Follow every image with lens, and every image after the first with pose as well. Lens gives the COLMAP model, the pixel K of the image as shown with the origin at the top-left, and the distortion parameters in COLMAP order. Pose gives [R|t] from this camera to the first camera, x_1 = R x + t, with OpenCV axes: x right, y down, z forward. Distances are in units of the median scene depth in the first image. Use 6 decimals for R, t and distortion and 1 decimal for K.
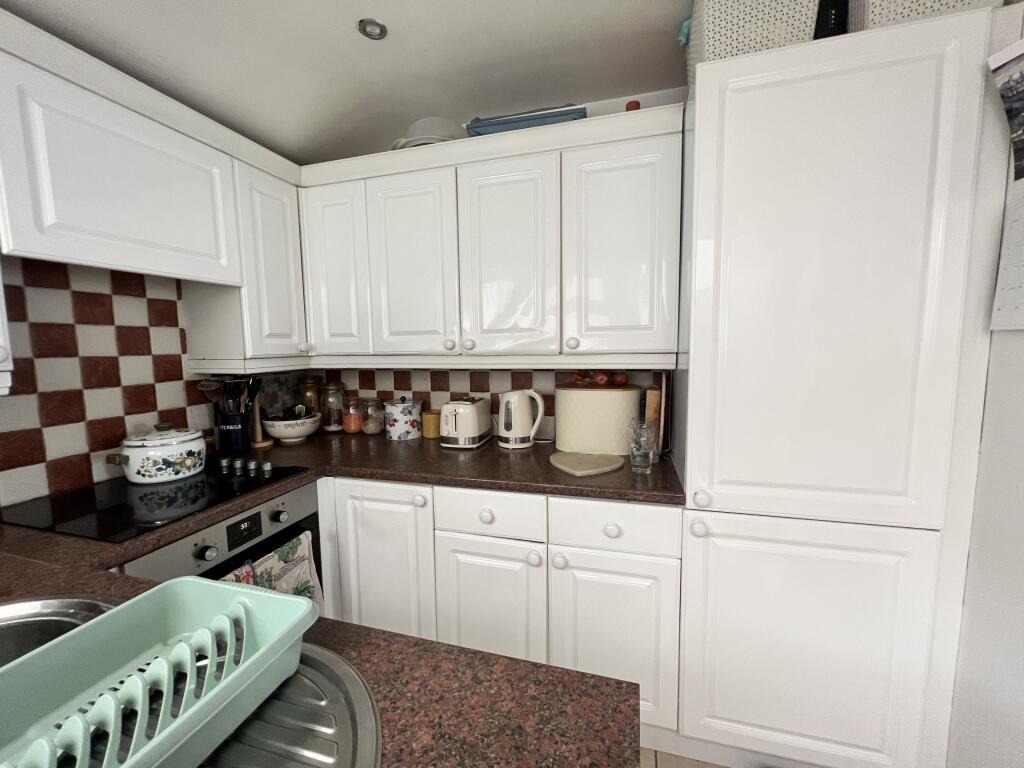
lens RADIAL K [[411.0, 0, 507.7], [0, 411.0, 385.3], [0, 0, 1]] dist [-0.000382, -0.000003]
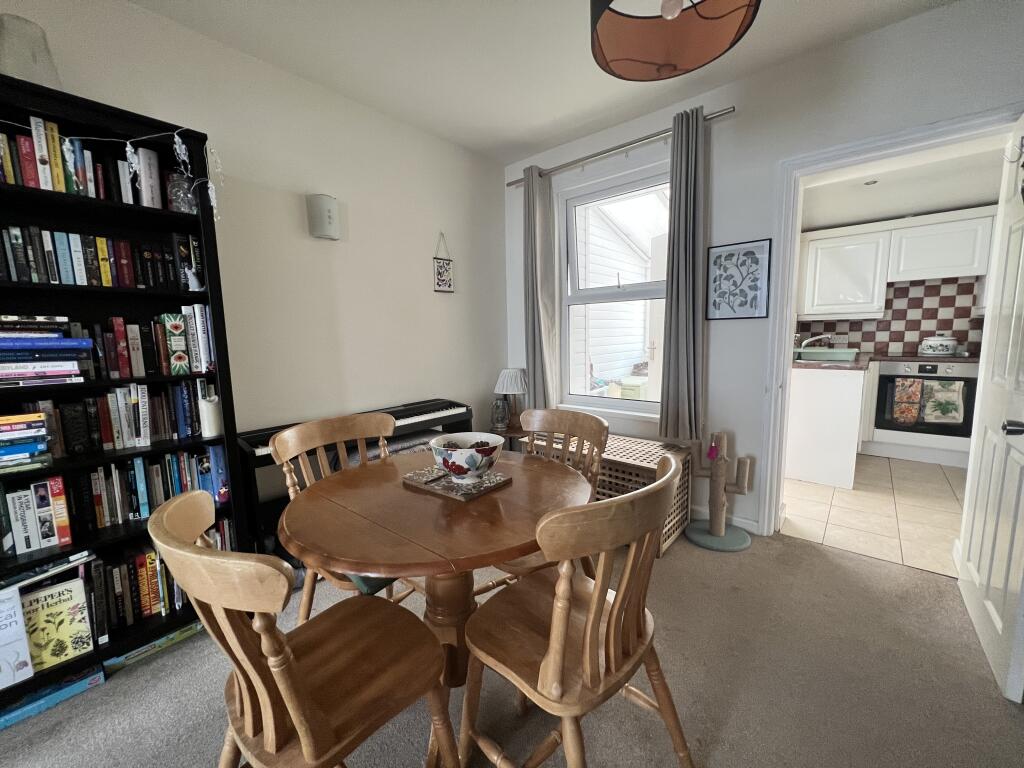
lens RADIAL K [[411.0, 0, 512.3], [0, 411.0, 387.4], [0, 0, 1]] dist [-0.000382, -0.000003]
pose [[-0.413626, 0.141244, -0.899424, 2.439623], [-0.060511, 0.981444, 0.181952, 0.108329], [0.908434, 0.129685, -0.397404, -0.357349]]
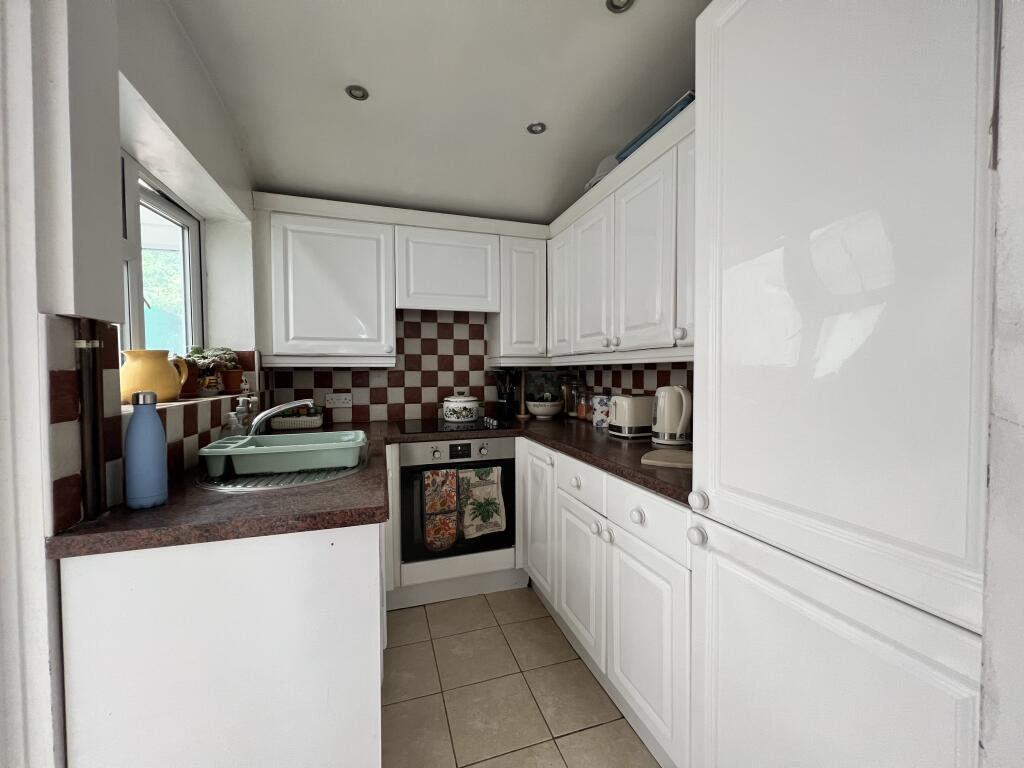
lens RADIAL K [[411.0, 0, 512.3], [0, 411.0, 385.8], [0, 0, 1]] dist [-0.000382, -0.000003]
pose [[0.566183, 0.039862, -0.823315, 0.717507], [-0.085806, 0.996254, -0.010773, 0.061882], [0.819801, 0.076745, 0.567483, 0.134704]]
